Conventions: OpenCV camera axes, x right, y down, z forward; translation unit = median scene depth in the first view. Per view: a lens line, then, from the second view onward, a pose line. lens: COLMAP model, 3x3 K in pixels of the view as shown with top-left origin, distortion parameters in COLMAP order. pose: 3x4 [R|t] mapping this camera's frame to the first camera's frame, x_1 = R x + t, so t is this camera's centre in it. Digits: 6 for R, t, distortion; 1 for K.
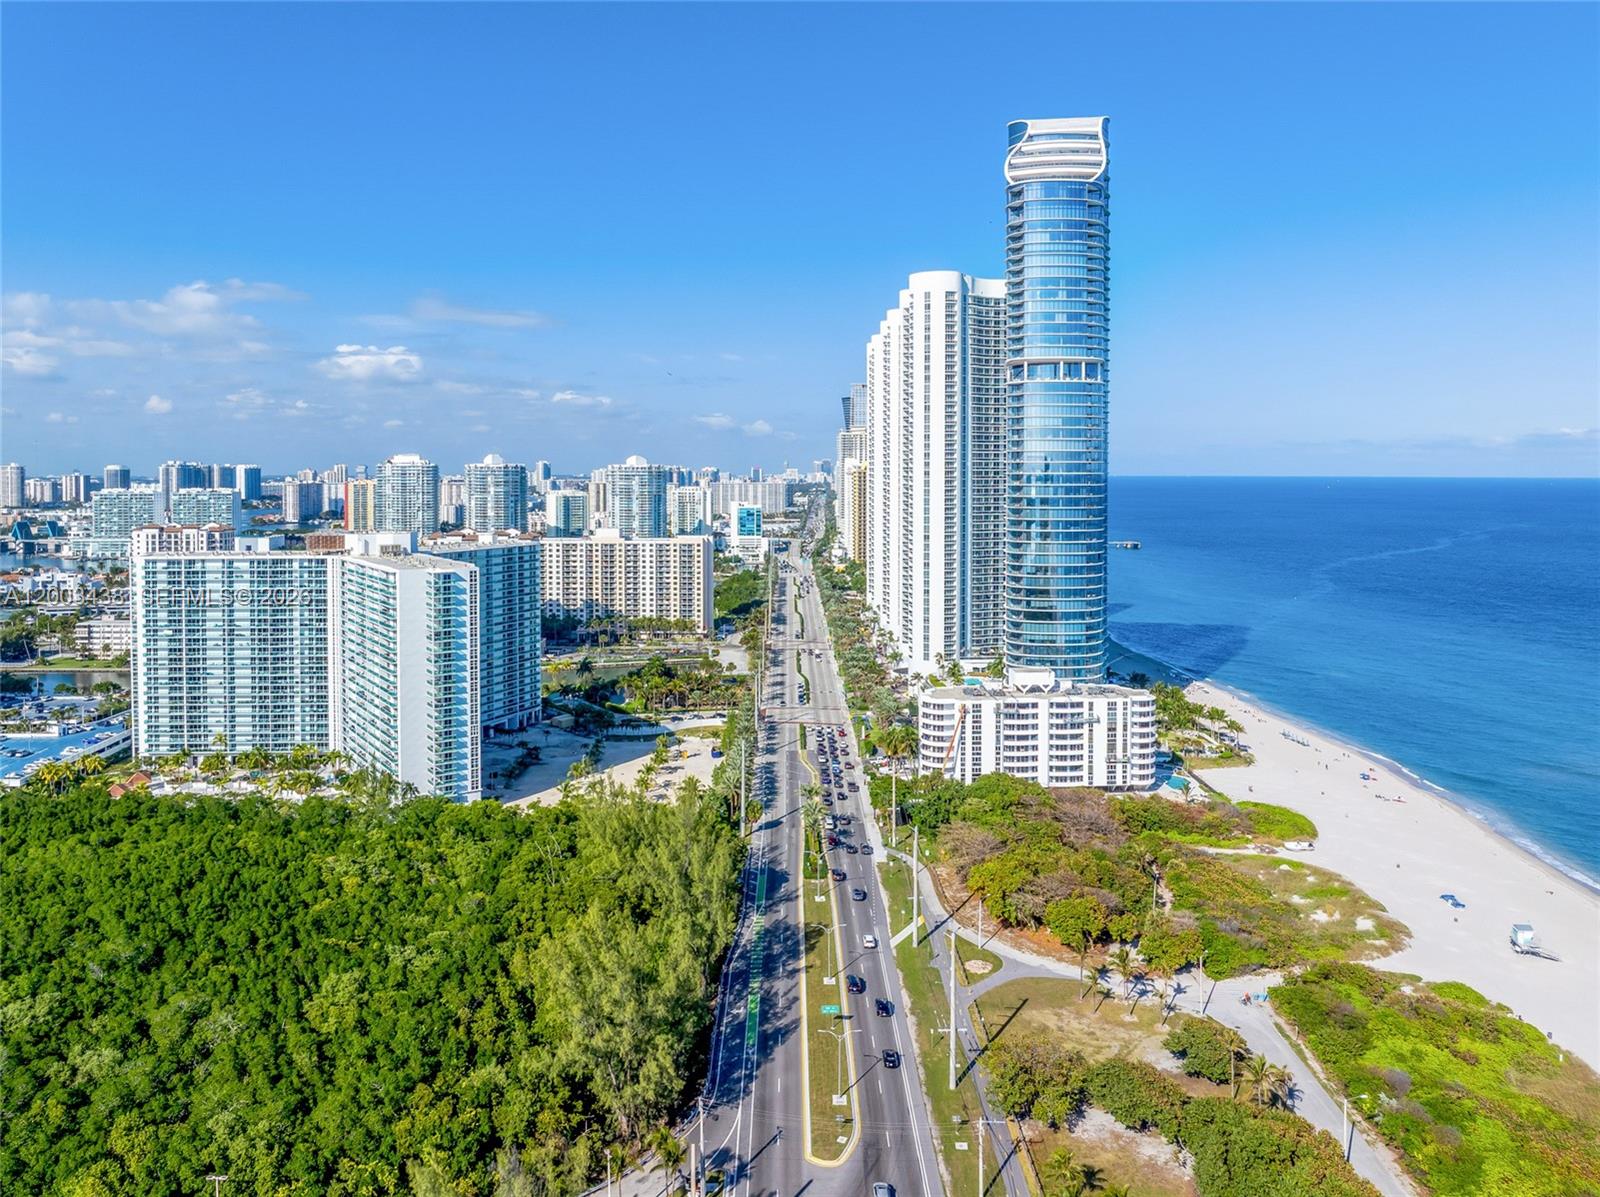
lens RADIAL K [[1457.3, 0, 800.0], [0, 1457.3, 598.5], [0, 0, 1]] dist [0.008771, 0.001450]
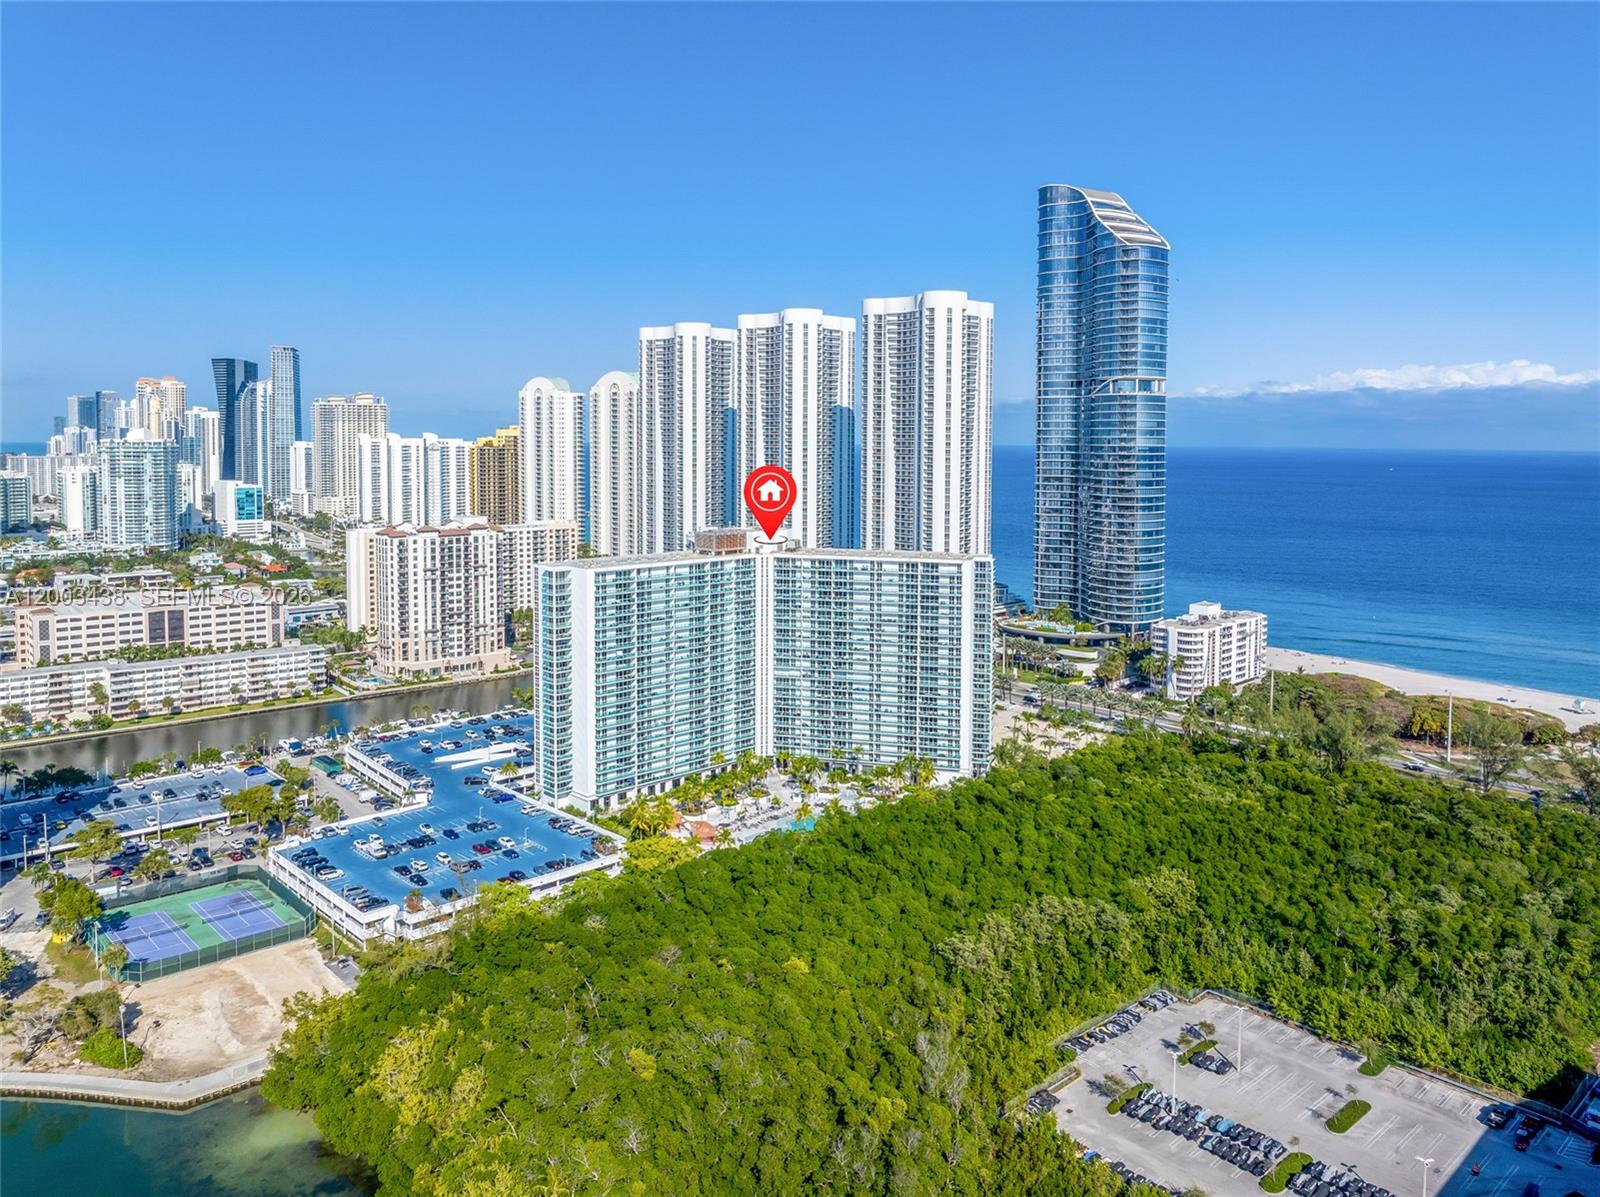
lens RADIAL K [[1457.3, 0, 800.0], [0, 1457.3, 598.5], [0, 0, 1]] dist [0.008771, 0.001450]
pose [[0.643147, -0.080831, 0.761465, -1.023431], [0.058711, 0.996691, 0.056213, -0.052364], [-0.763489, 0.008553, 0.645764, 0.351526]]
